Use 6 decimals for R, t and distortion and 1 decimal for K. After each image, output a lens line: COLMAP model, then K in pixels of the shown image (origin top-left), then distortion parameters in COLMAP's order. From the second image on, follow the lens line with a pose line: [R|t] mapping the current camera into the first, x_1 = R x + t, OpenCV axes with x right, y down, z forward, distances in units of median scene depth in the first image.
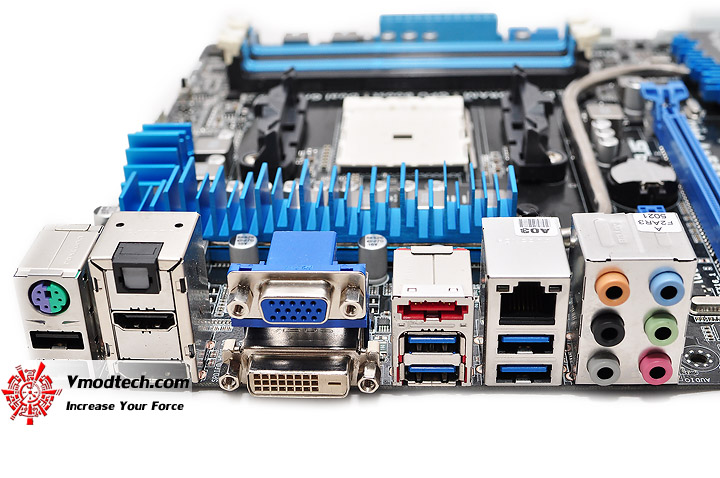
lens RADIAL K [[1009.9, 0, 360.0], [0, 1009.9, 239.0], [0, 0, 1]] dist [-0.067250, -0.000049]
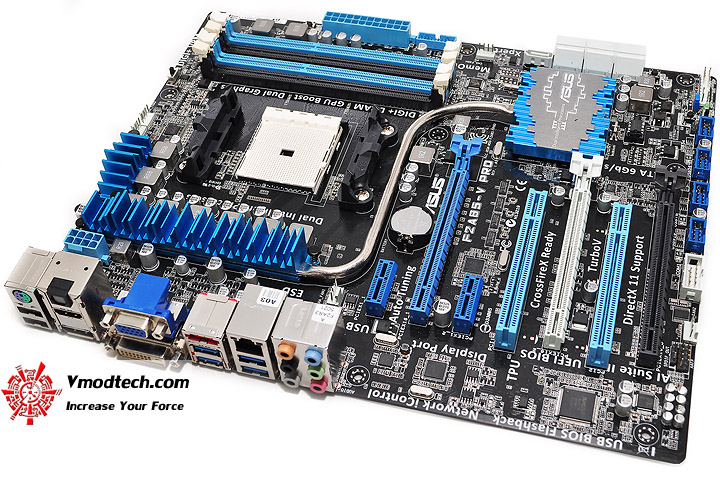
lens RADIAL K [[980.8, 0, 368.2], [0, 980.8, 238.6], [0, 0, 1]] dist [-0.075438, 0.043938]
pose [[0.973925, 0.154881, -0.165777, 0.453363], [-0.087857, 0.931177, 0.353822, -0.546860], [0.209168, -0.330031, 0.920504, -0.399804]]
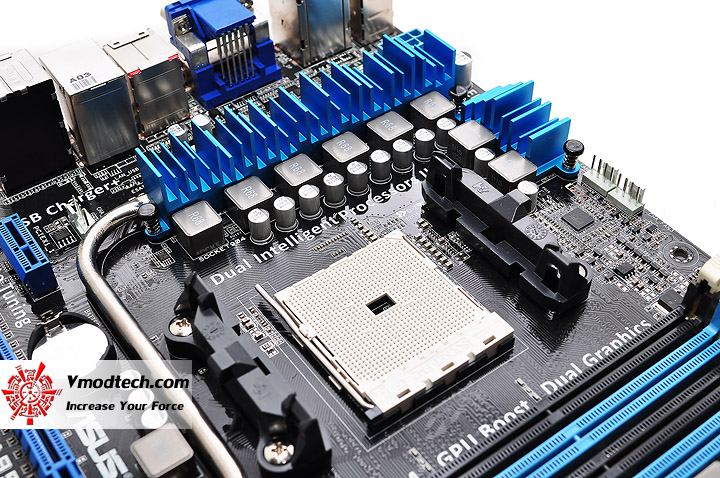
lens RADIAL K [[945.5, 0, 360.0], [0, 945.5, 239.0], [0, 0, 1]] dist [-0.073987, 0.069453]
pose [[-0.780606, 0.474209, -0.407160, 0.352599], [-0.278280, 0.319614, 0.905763, -0.832368], [0.559655, 0.820349, -0.117530, 1.103630]]
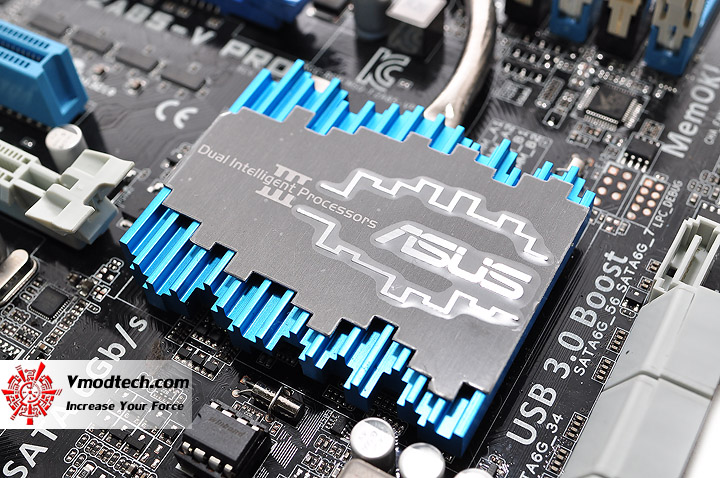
lens RADIAL K [[945.5, 0, 360.0], [0, 945.5, 239.0], [0, 0, 1]] dist [-0.073987, 0.069453]
pose [[-0.456183, 0.752391, -0.475190, 0.682187], [-0.393949, 0.308066, 0.865967, -0.595301], [0.797936, 0.582240, 0.155869, 1.111841]]
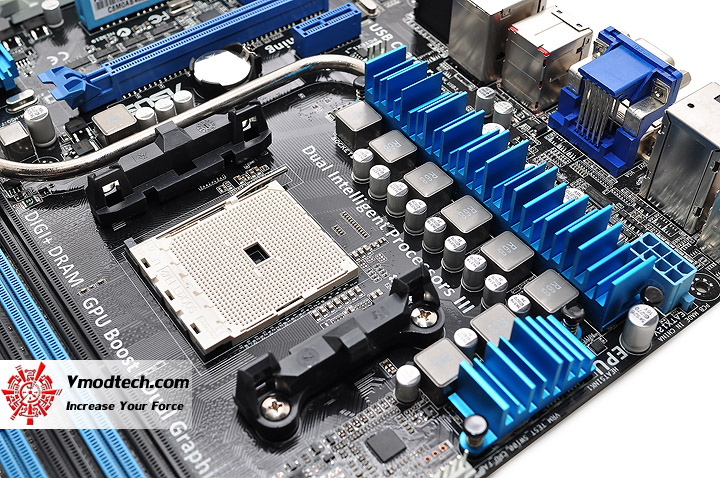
lens RADIAL K [[945.5, 0, 360.0], [0, 945.5, 239.0], [0, 0, 1]] dist [-0.073987, 0.069453]
pose [[-0.631306, -0.568804, 0.527176, -0.444277], [0.404928, 0.337988, 0.849587, -0.781320], [-0.661428, 0.749817, 0.016951, 0.982129]]
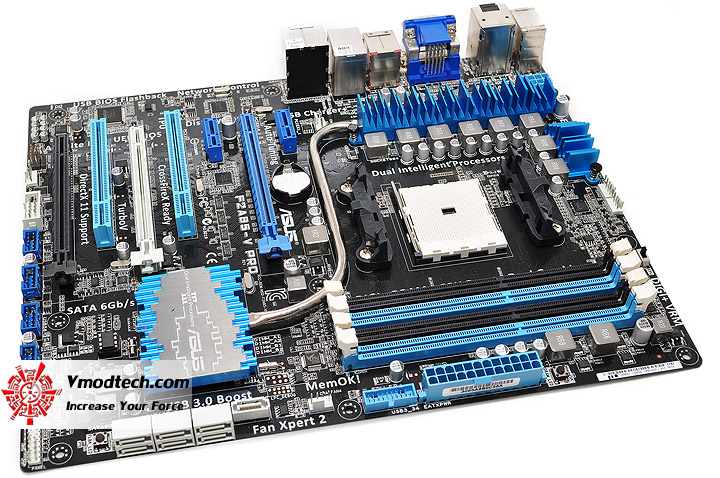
lens RADIAL K [[1006.5, 0, 318.6], [0, 1006.5, 239.0], [0, 0, 1]] dist [-0.076622, 0.026289]
pose [[-0.973535, 0.186587, -0.131967, 0.457257], [-0.085938, 0.236175, 0.967903, -1.596816], [0.211766, 0.953628, -0.213890, 1.400067]]
